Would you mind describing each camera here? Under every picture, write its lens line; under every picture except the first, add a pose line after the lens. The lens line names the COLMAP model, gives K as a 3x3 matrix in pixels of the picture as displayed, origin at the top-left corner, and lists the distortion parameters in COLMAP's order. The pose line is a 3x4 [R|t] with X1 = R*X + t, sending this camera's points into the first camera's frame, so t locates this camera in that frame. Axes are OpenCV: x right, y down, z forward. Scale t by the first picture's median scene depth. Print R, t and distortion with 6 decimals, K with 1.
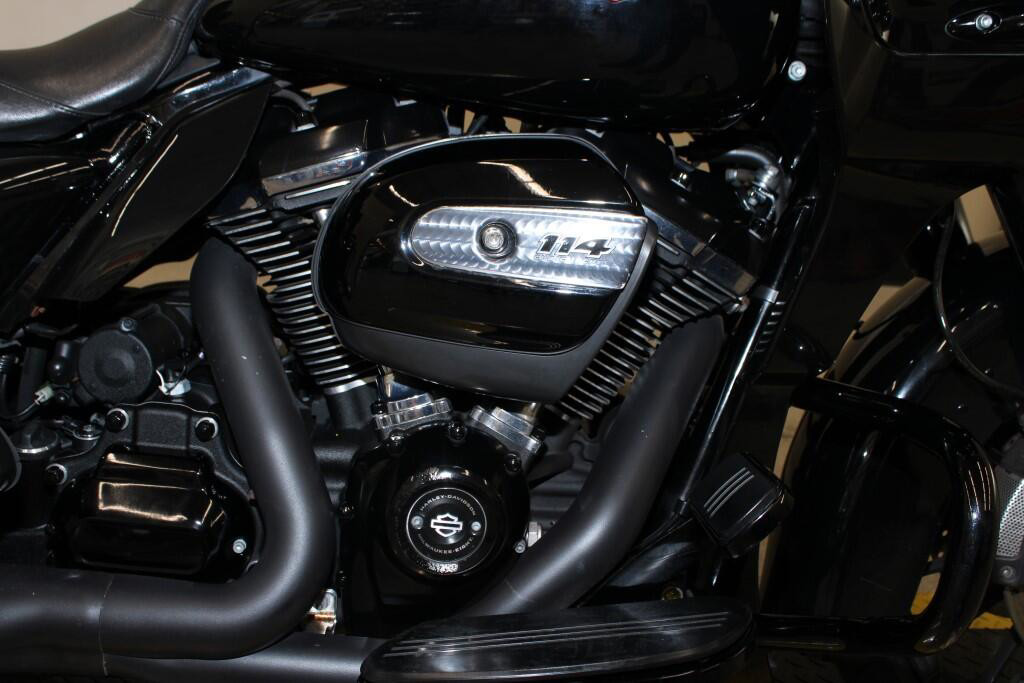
lens RADIAL K [[837.7, 0, 504.6], [0, 837.7, 352.0], [0, 0, 1]] dist [-0.161233, 0.132853]
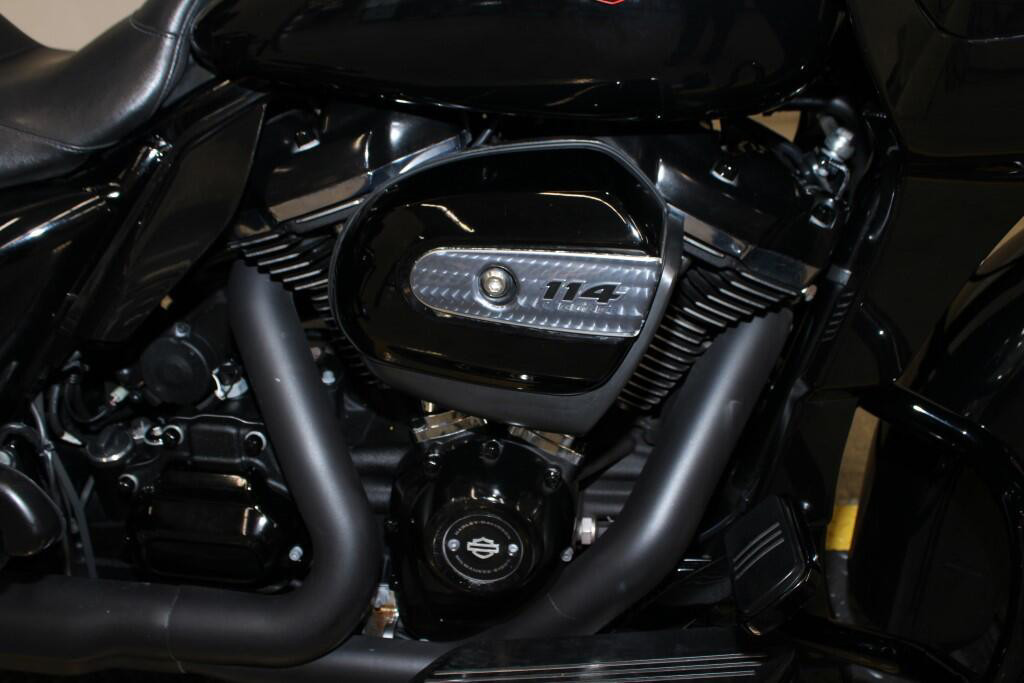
lens RADIAL K [[829.5, 0, 511.3], [0, 829.5, 341.8], [0, 0, 1]] dist [-0.157492, 0.165634]
pose [[0.983702, -0.028307, -0.177563, 0.143404], [0.059526, 0.983113, 0.173049, -0.199592], [0.169666, -0.180798, 0.968775, 0.098634]]
